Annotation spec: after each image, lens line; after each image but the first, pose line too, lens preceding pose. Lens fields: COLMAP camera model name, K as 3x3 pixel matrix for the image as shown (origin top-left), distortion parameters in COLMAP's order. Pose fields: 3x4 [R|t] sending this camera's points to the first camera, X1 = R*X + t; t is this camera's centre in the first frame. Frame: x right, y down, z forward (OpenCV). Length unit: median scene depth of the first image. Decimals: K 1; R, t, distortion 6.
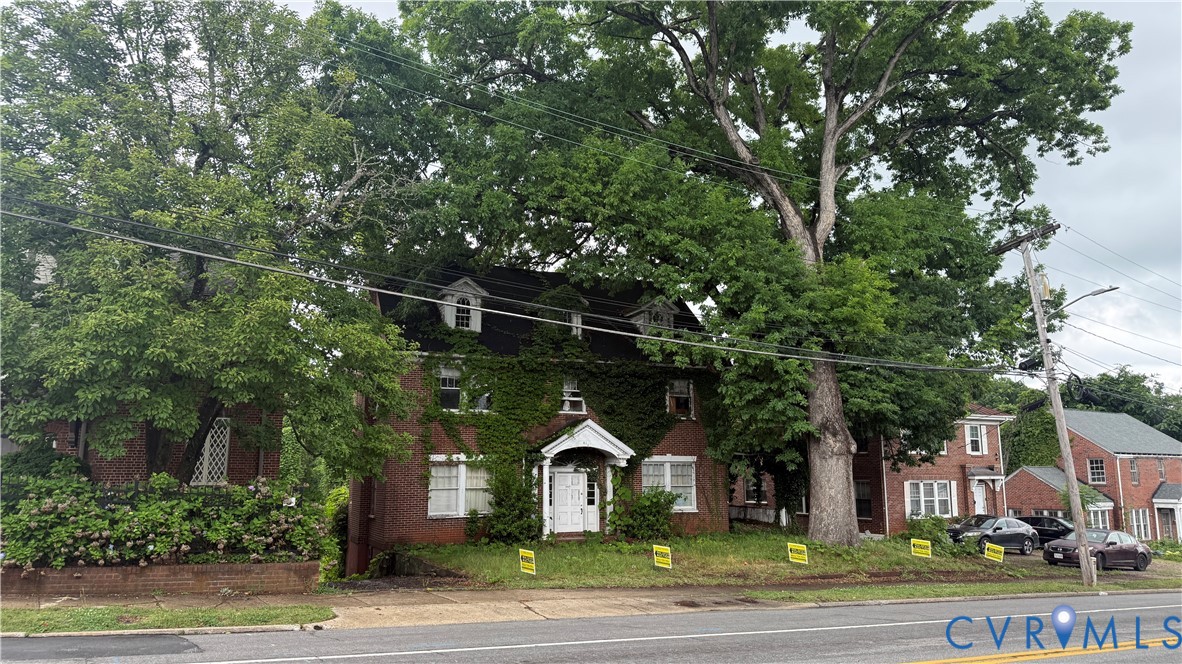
lens RADIAL K [[829.5, 0, 591.0], [0, 829.5, 332.0], [0, 0, 1]] dist [0.140594, -0.218539]
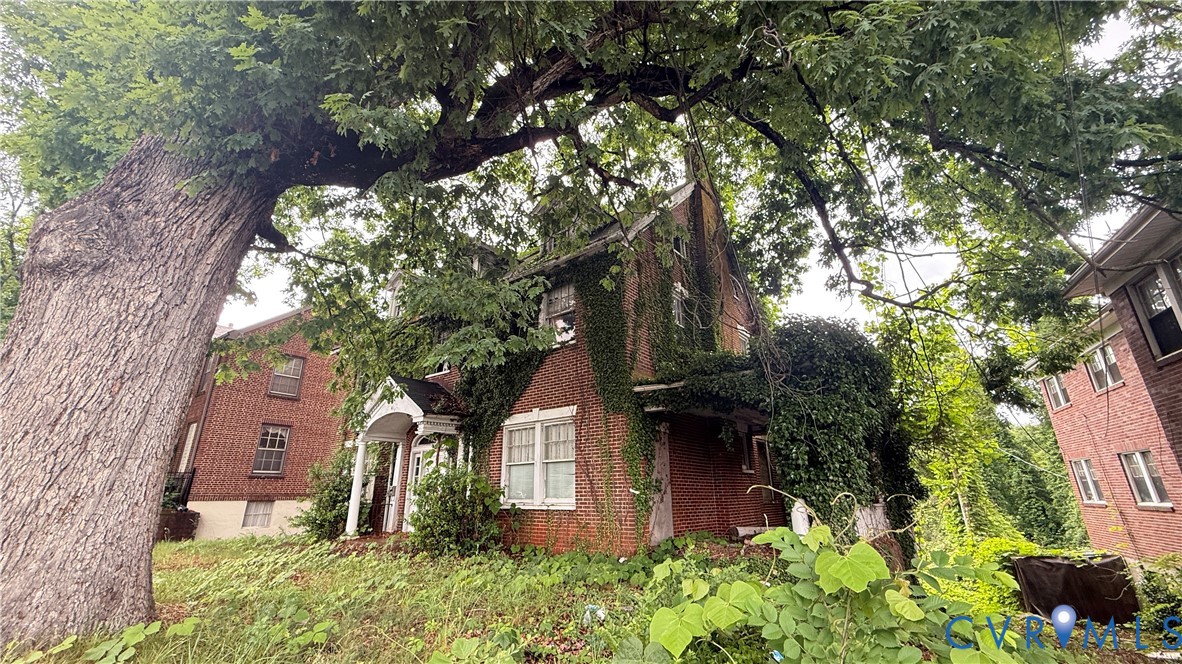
lens RADIAL K [[476.3, 0, 591.0], [0, 476.3, 332.0], [0, 0, 1]] dist [0.001774, 0.000154]
pose [[0.470421, -0.288619, -0.833908, 0.433720], [0.155785, 0.957320, -0.243452, 0.191445], [0.868582, -0.015386, 0.495307, 0.902117]]
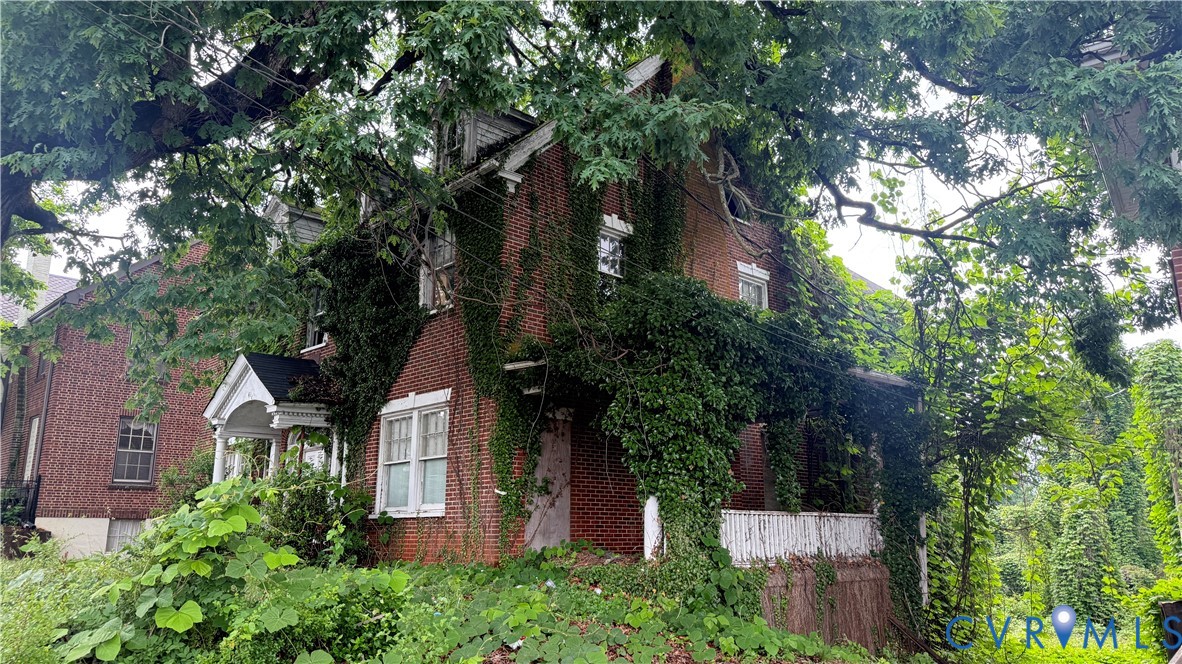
lens RADIAL K [[829.5, 0, 591.0], [0, 829.5, 332.0], [0, 0, 1]] dist [0.140594, -0.218539]
pose [[0.337107, -0.216104, -0.916329, 0.590084], [0.158906, 0.972396, -0.170867, 0.218680], [0.927959, -0.088010, 0.362141, 0.966242]]
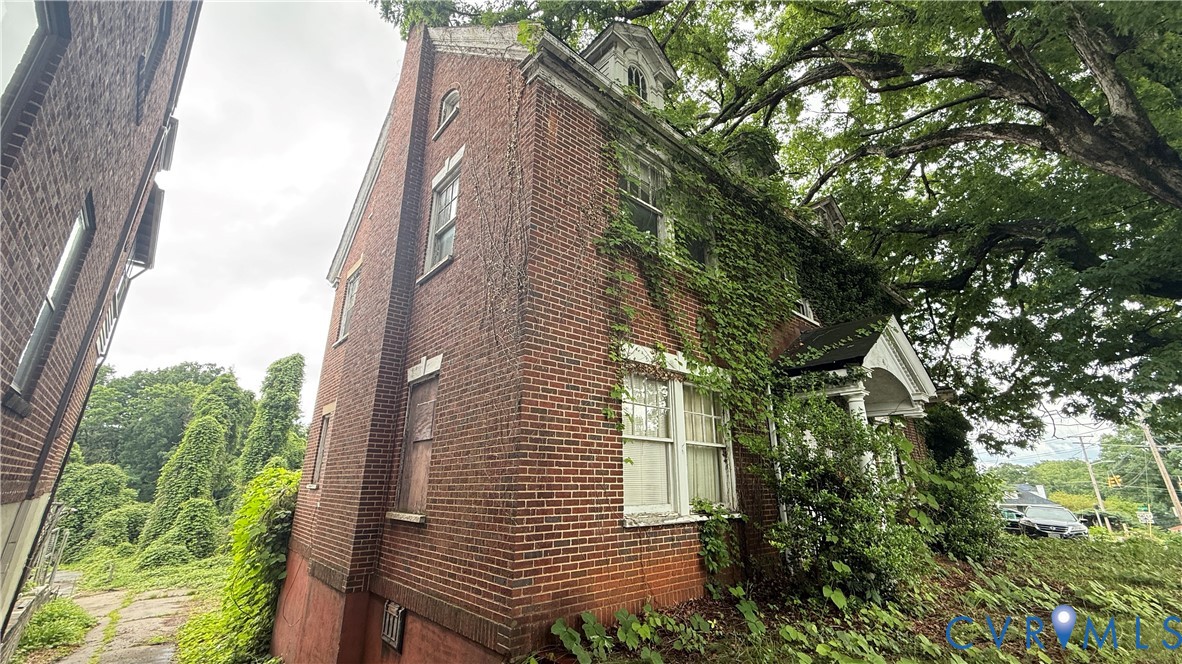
lens RADIAL K [[469.3, 0, 591.0], [0, 469.3, 332.0], [0, 0, 1]] dist [-0.000856, 0.000396]
pose [[0.952249, 0.102927, 0.287450, -0.243866], [-0.060333, 0.986335, -0.153306, 0.161977], [-0.299301, 0.128643, 0.945447, 0.753556]]
